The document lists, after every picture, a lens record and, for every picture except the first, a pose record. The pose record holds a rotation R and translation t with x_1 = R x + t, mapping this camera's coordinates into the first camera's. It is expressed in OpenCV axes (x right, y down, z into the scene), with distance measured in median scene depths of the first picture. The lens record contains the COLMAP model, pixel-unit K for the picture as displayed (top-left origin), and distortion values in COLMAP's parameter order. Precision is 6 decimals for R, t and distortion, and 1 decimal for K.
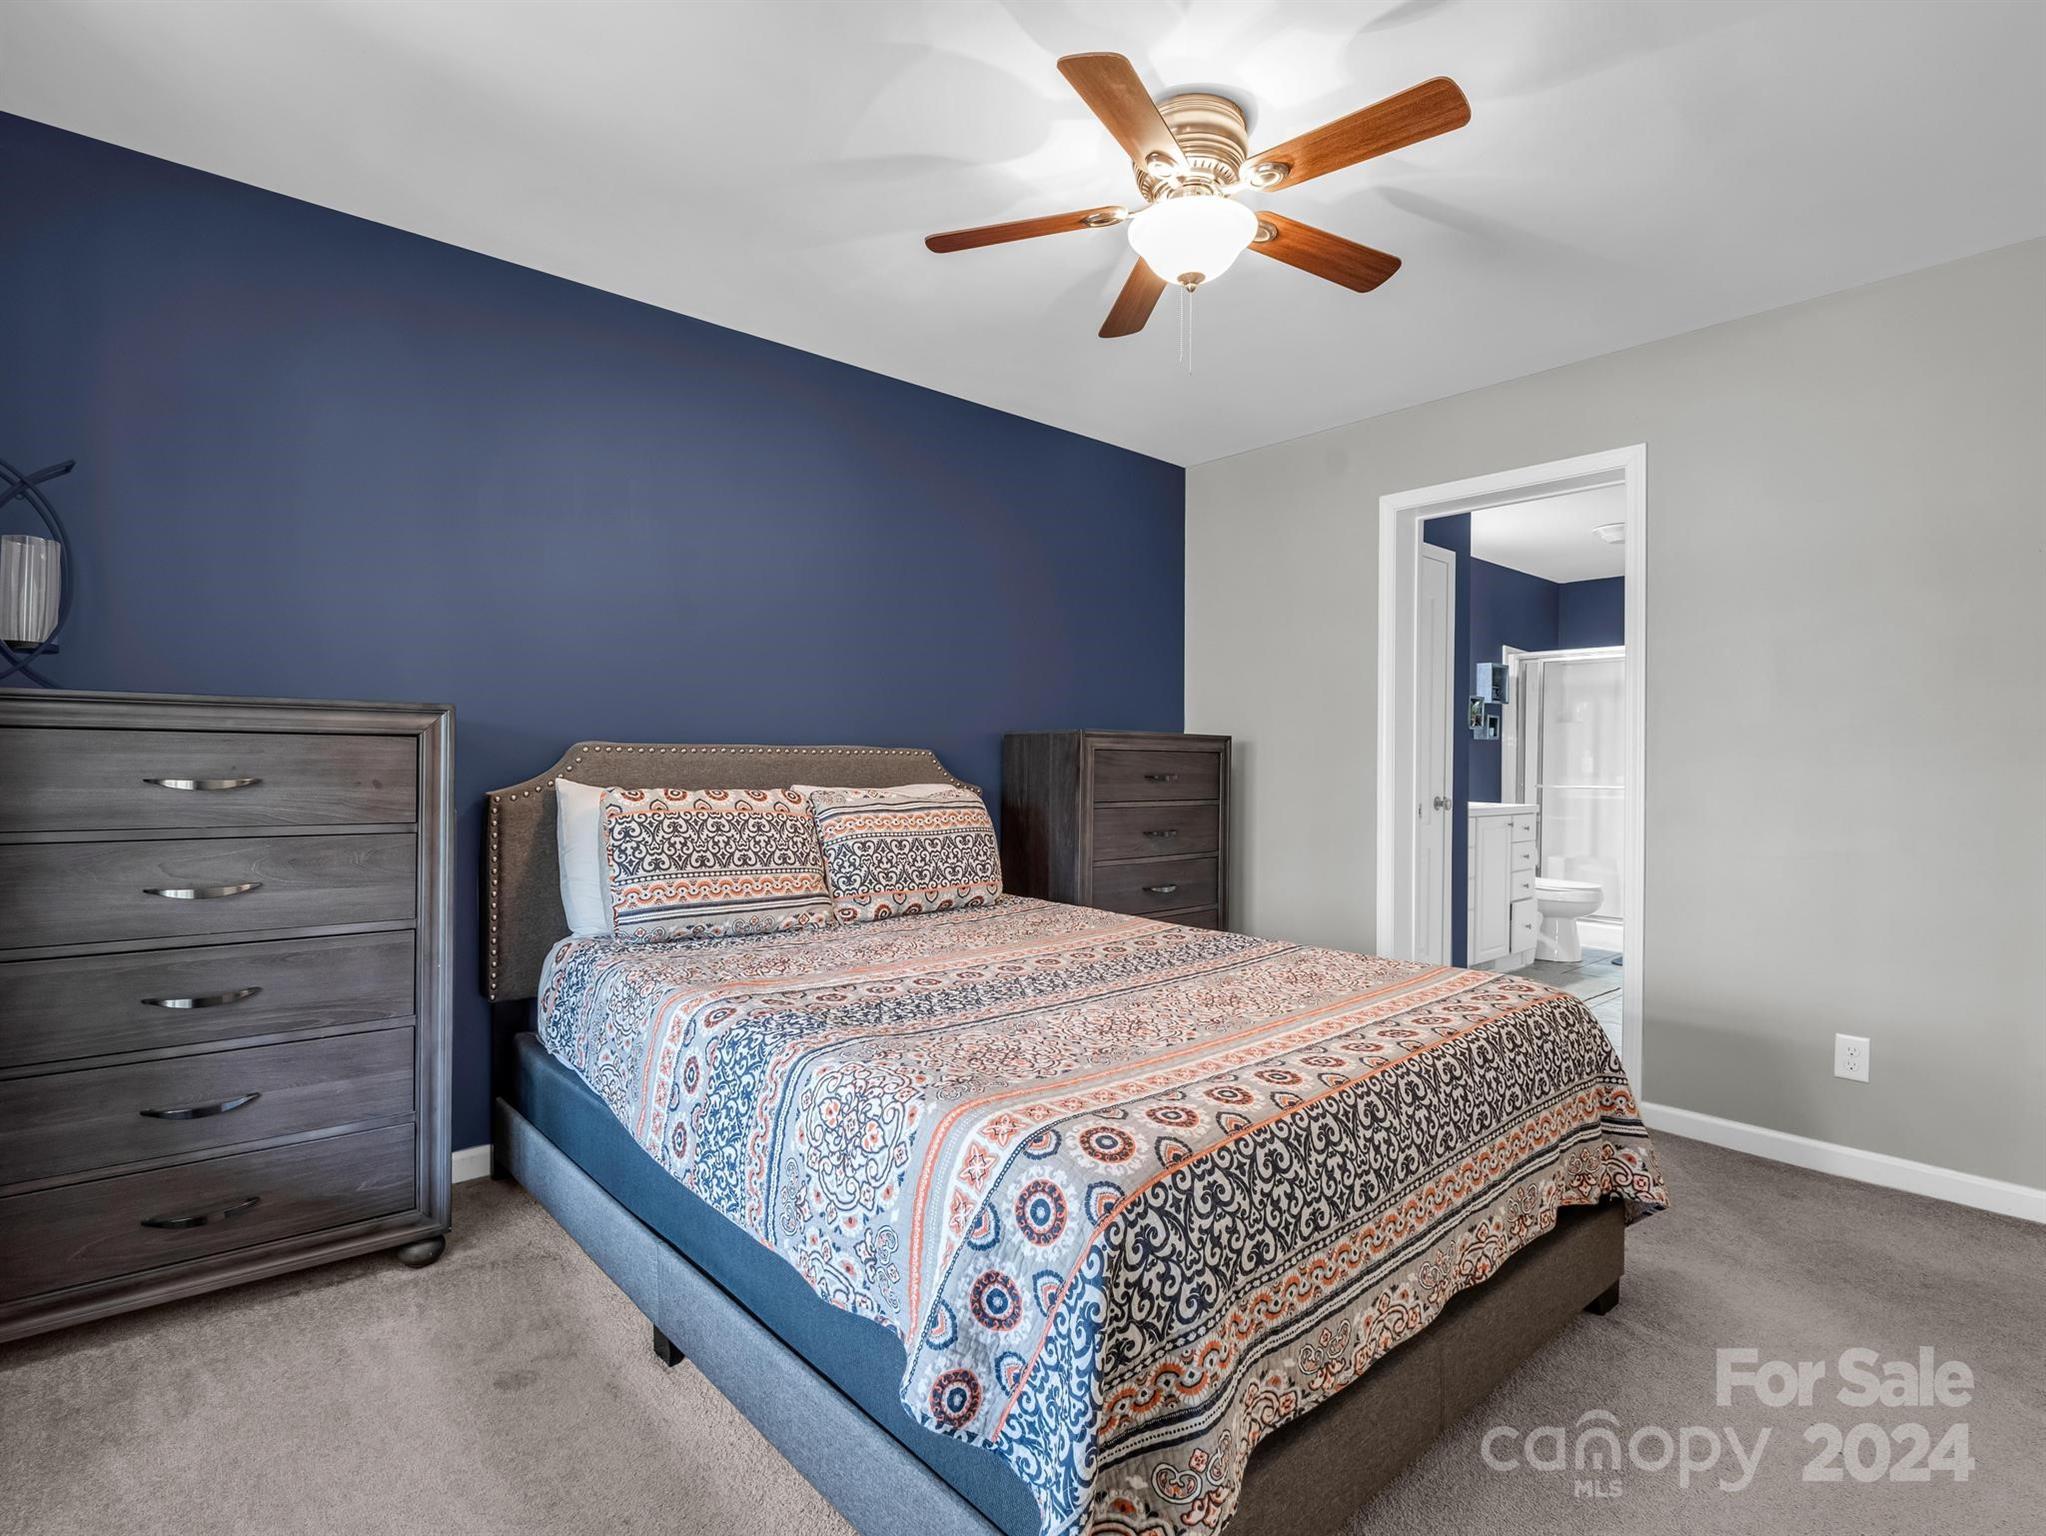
lens RADIAL K [[1025.0, 0, 966.4], [0, 1025.0, 773.8], [0, 0, 1]] dist [-0.001228, -0.000322]
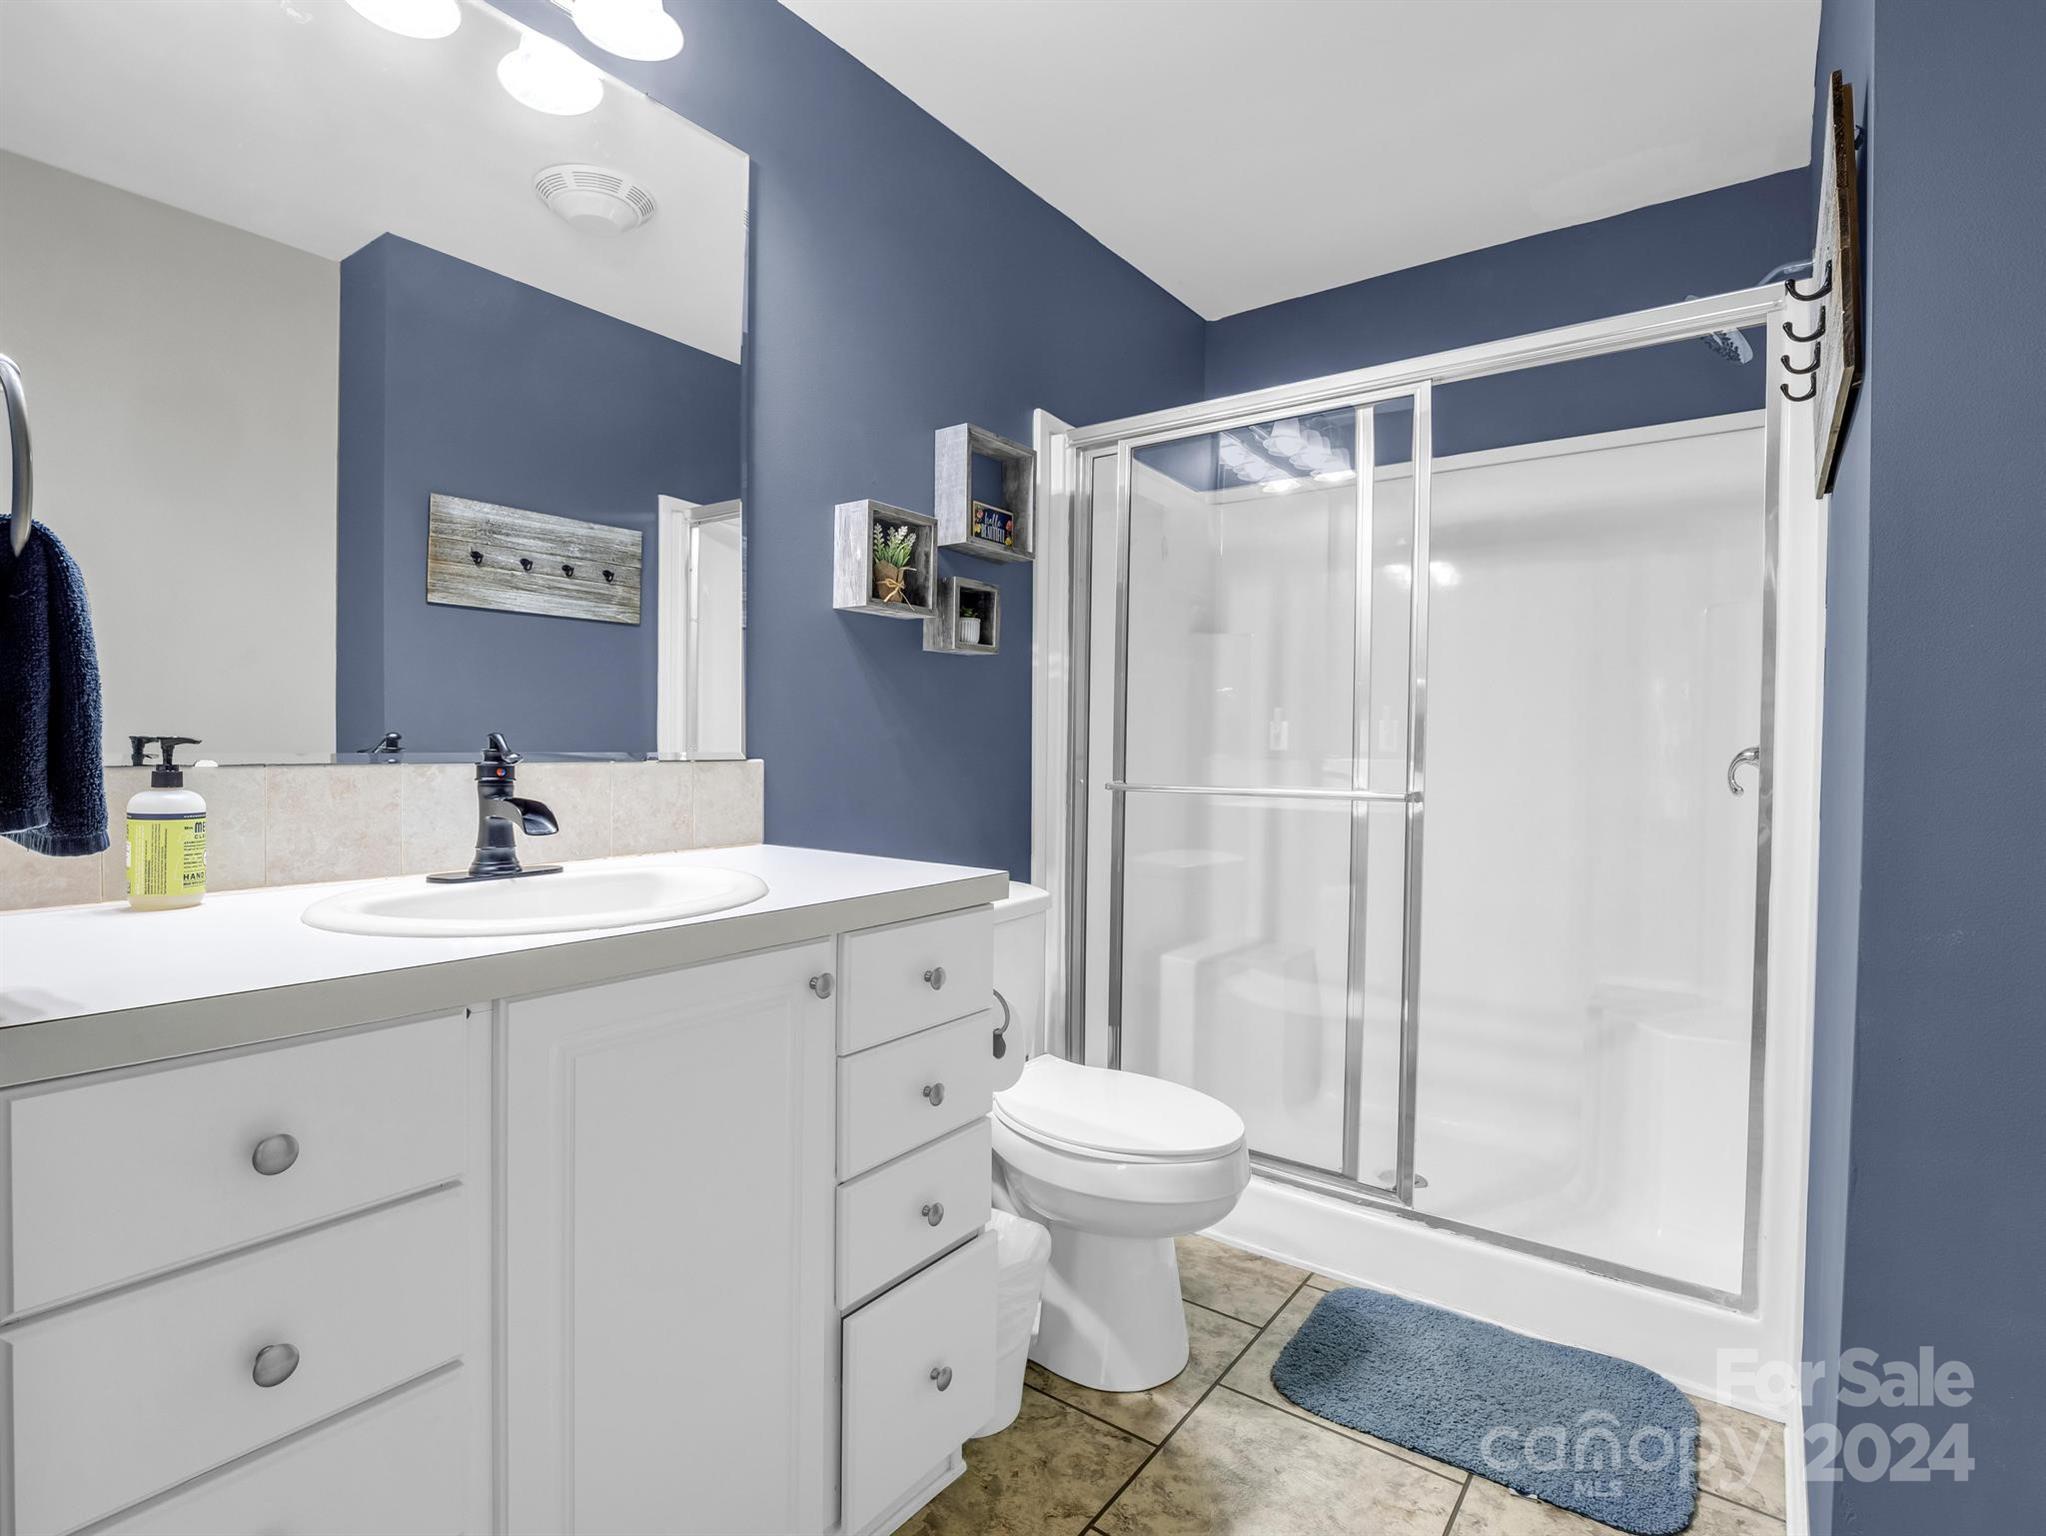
lens RADIAL K [[1025.0, 0, 966.4], [0, 1025.0, 773.8], [0, 0, 1]] dist [-0.001228, -0.000322]
pose [[0.978928, -0.002244, 0.204191, 0.418715], [-0.002687, 0.999712, 0.023864, -0.001650], [-0.204186, -0.023910, 0.978640, 0.632990]]
